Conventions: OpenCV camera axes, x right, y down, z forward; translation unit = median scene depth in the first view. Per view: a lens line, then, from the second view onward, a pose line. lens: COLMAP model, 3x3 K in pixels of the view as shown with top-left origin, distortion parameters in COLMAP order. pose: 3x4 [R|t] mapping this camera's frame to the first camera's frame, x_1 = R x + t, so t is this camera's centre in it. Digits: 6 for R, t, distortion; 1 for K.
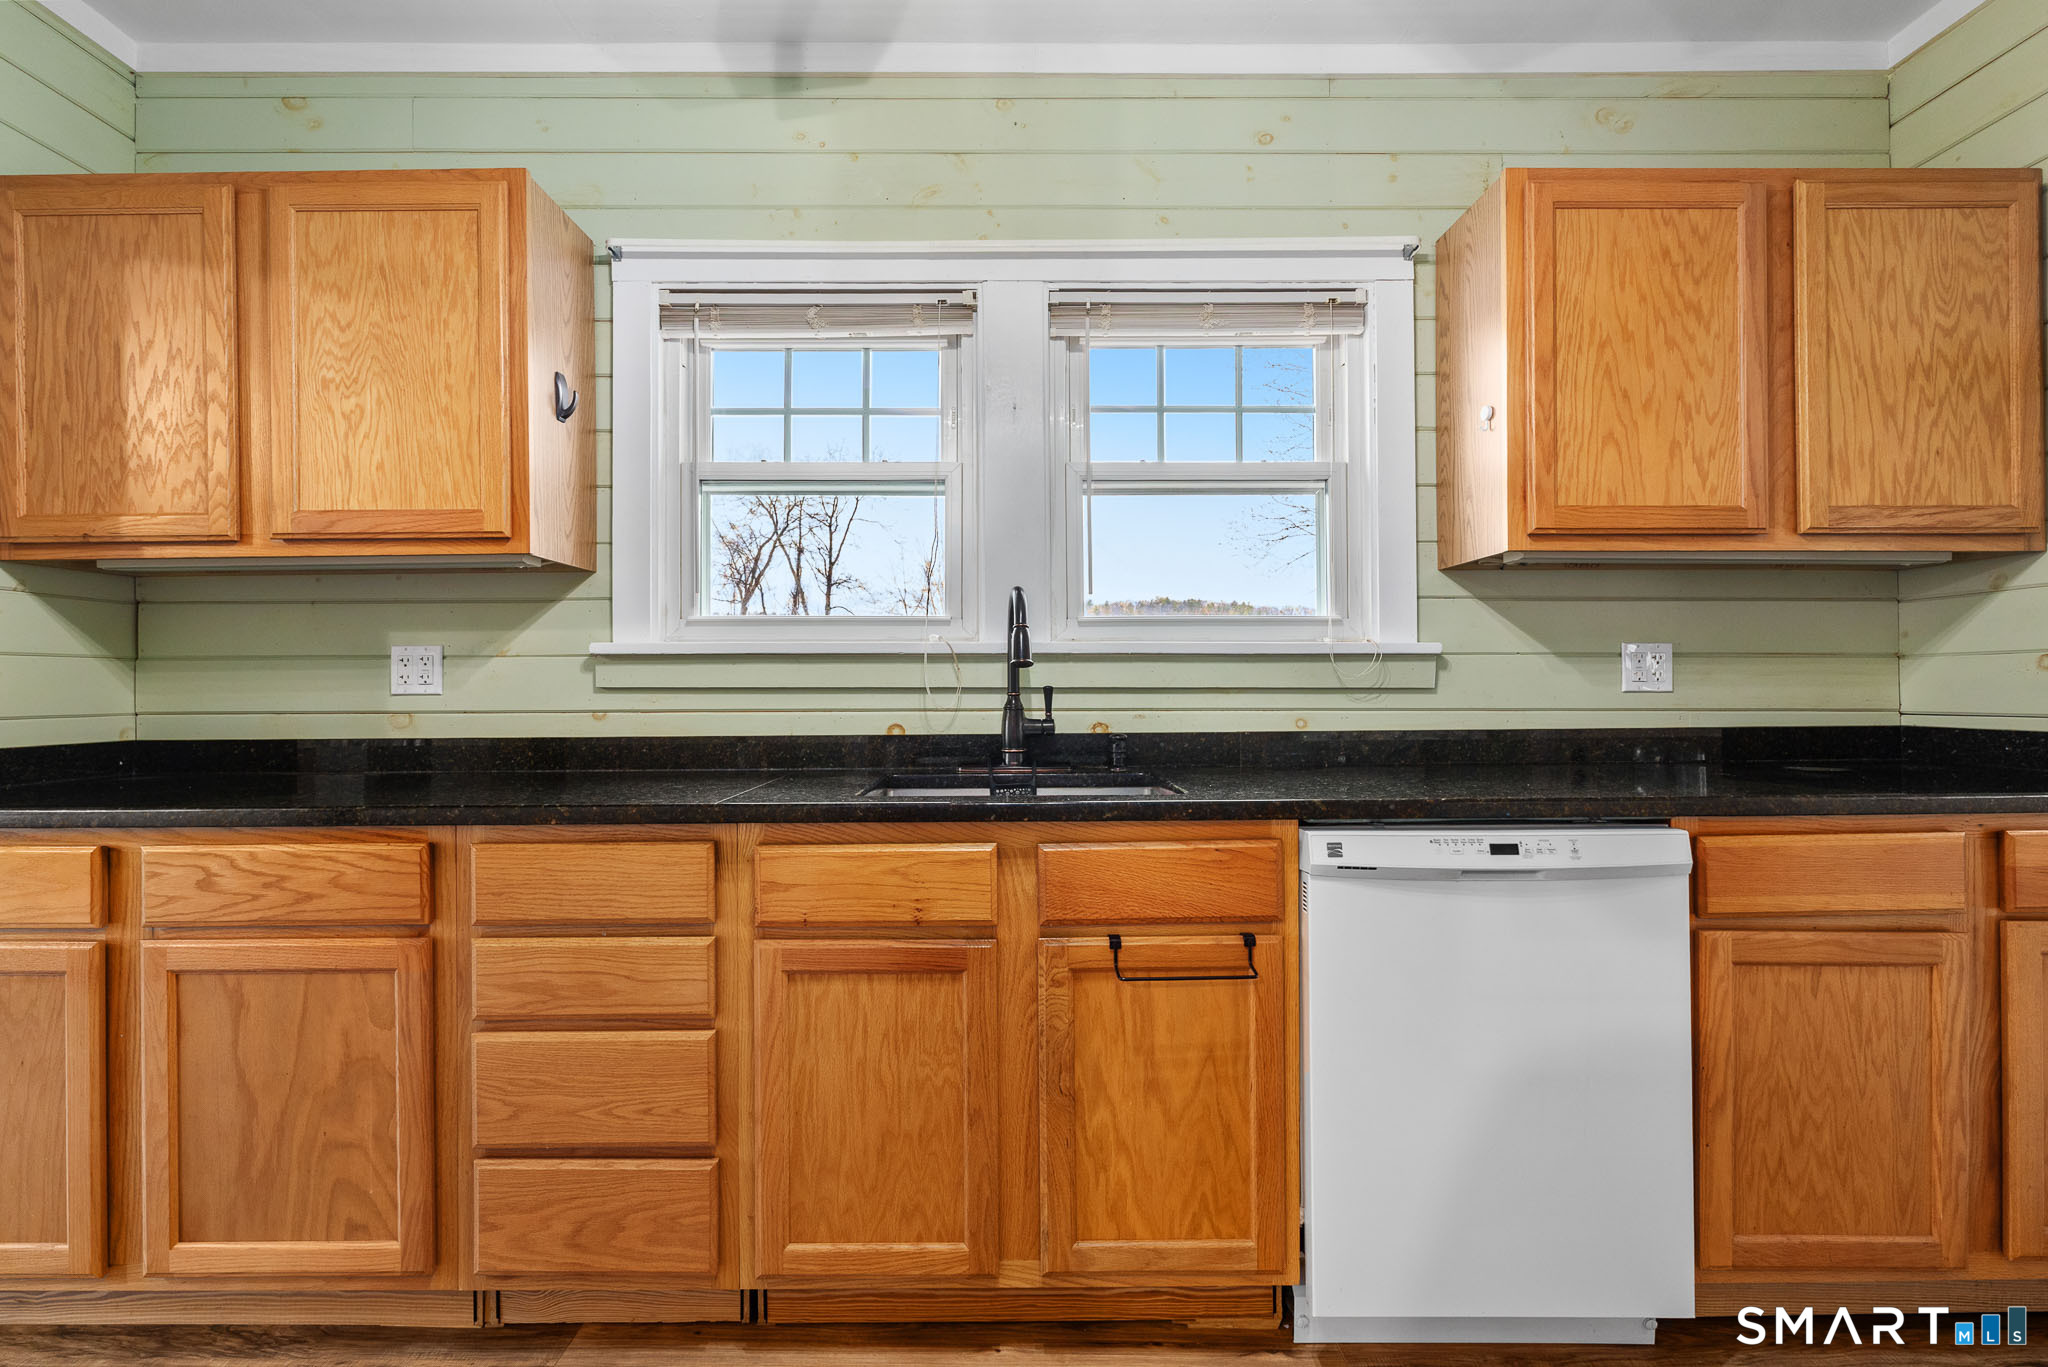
lens RADIAL K [[927.0, 0, 984.6], [0, 927.0, 681.7], [0, 0, 1]] dist [0.002722, 0.000394]
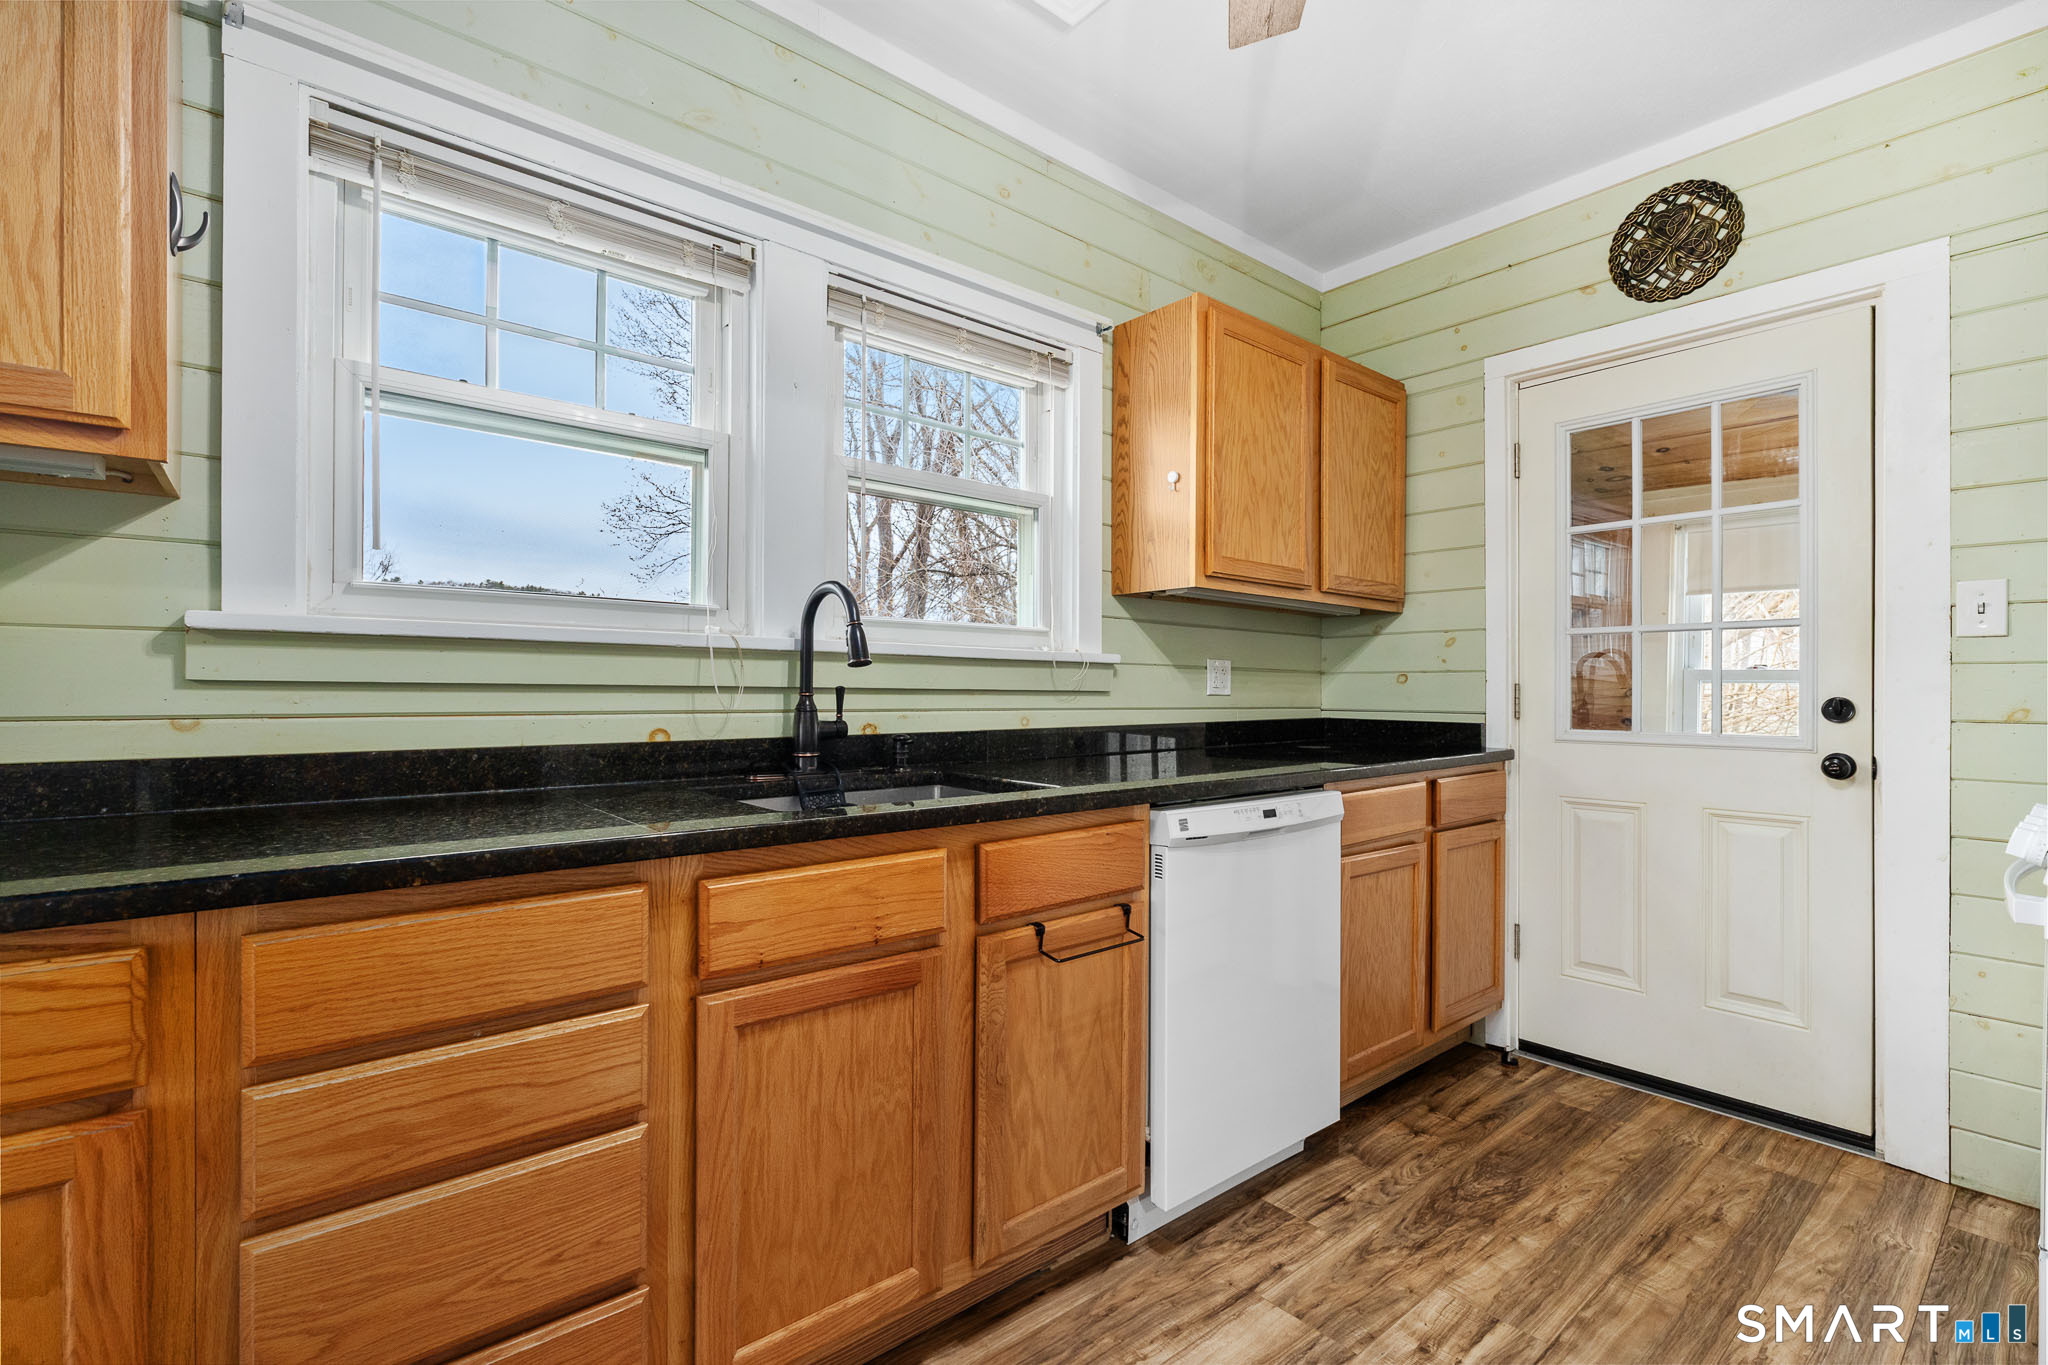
lens RADIAL K [[927.0, 0, 1026.3], [0, 927.0, 686.1], [0, 0, 1]] dist [0.002722, 0.000394]
pose [[0.762296, 0.011465, 0.647127, -0.461334], [-0.016084, 0.999870, 0.001232, 0.000140], [-0.647028, -0.011348, 0.762382, 0.162969]]
